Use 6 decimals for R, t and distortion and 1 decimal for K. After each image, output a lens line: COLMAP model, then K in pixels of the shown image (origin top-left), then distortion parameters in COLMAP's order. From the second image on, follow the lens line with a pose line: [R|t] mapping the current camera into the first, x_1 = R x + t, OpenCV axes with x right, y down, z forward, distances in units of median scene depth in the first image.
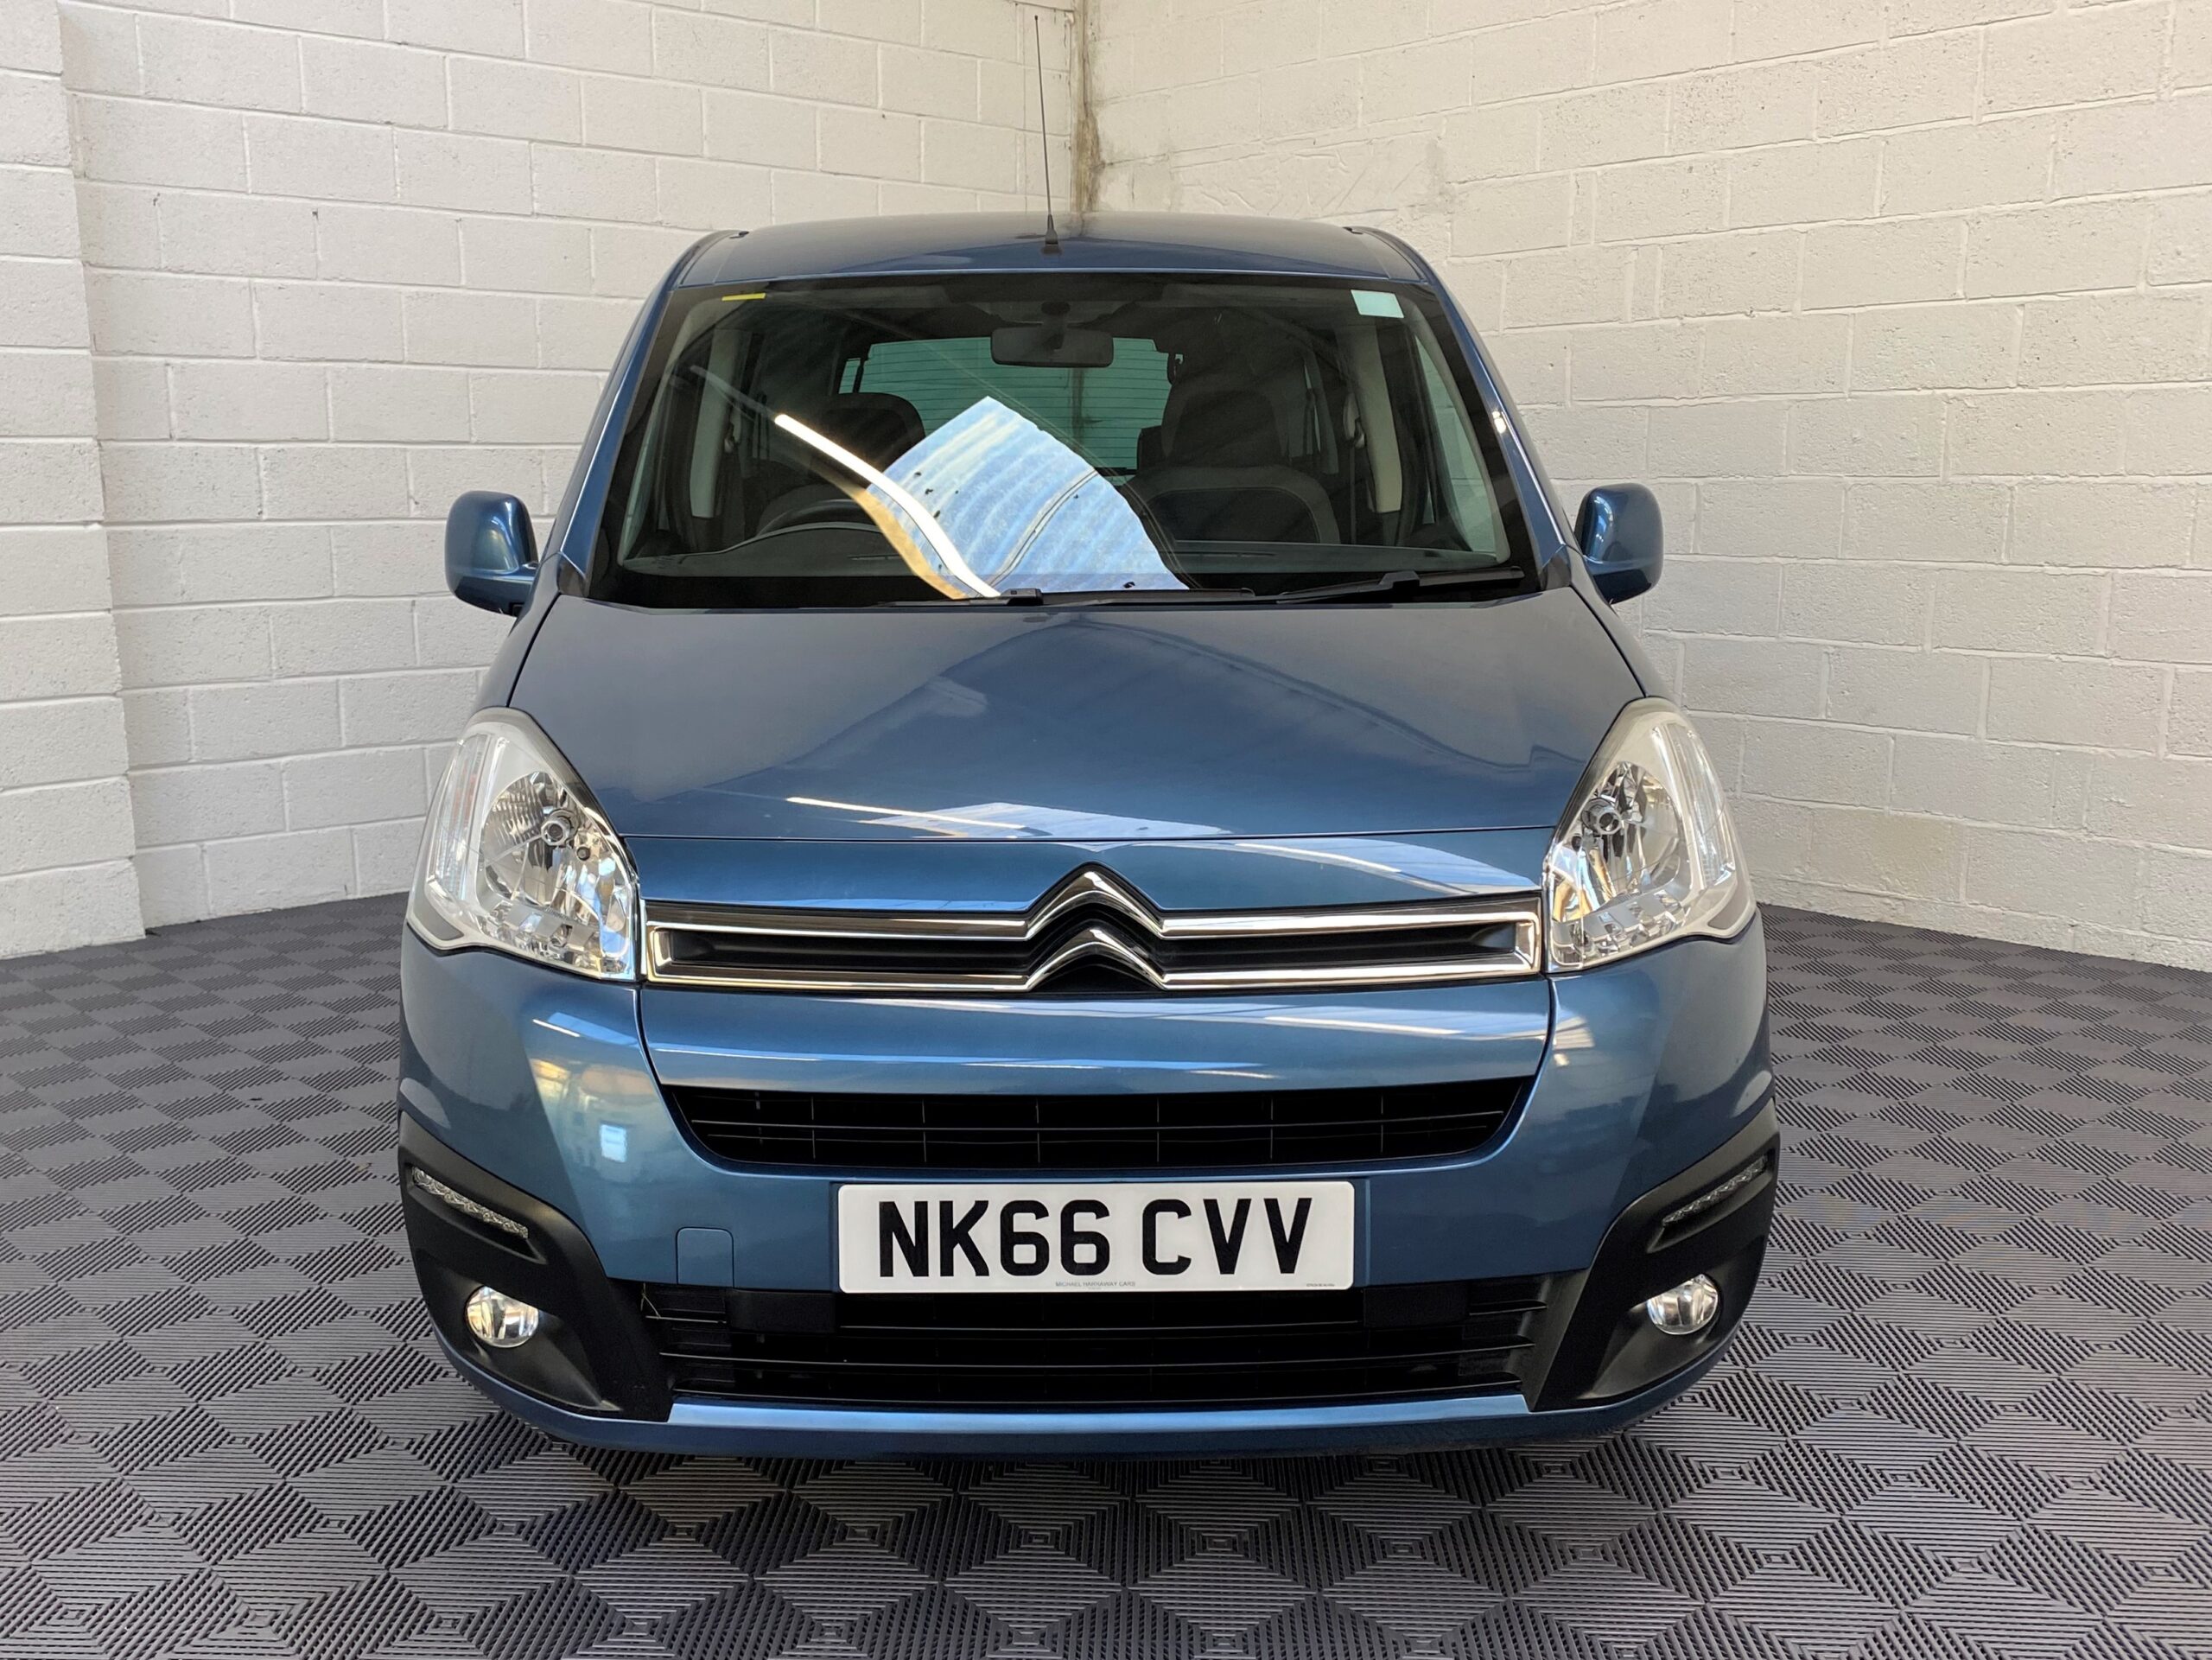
lens RADIAL K [[1973.8, 0, 1031.6], [0, 1973.8, 801.1], [0, 0, 1]] dist [0.056491, -0.075592]
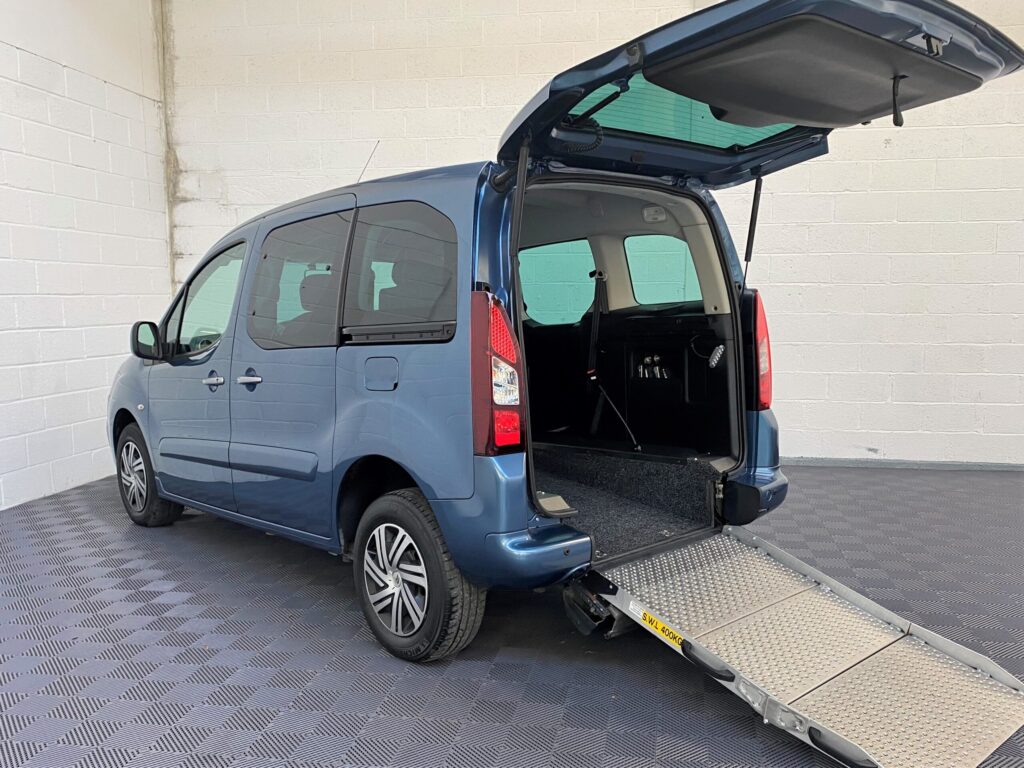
lens RADIAL K [[865.5, 0, 535.5], [0, 865.5, 397.3], [0, 0, 1]] dist [0.012516, -0.004969]
pose [[0.775083, -0.068801, 0.628102, -0.430228], [0.105523, 0.994188, -0.021316, -0.009380], [-0.622985, 0.082801, 0.777839, 0.024955]]
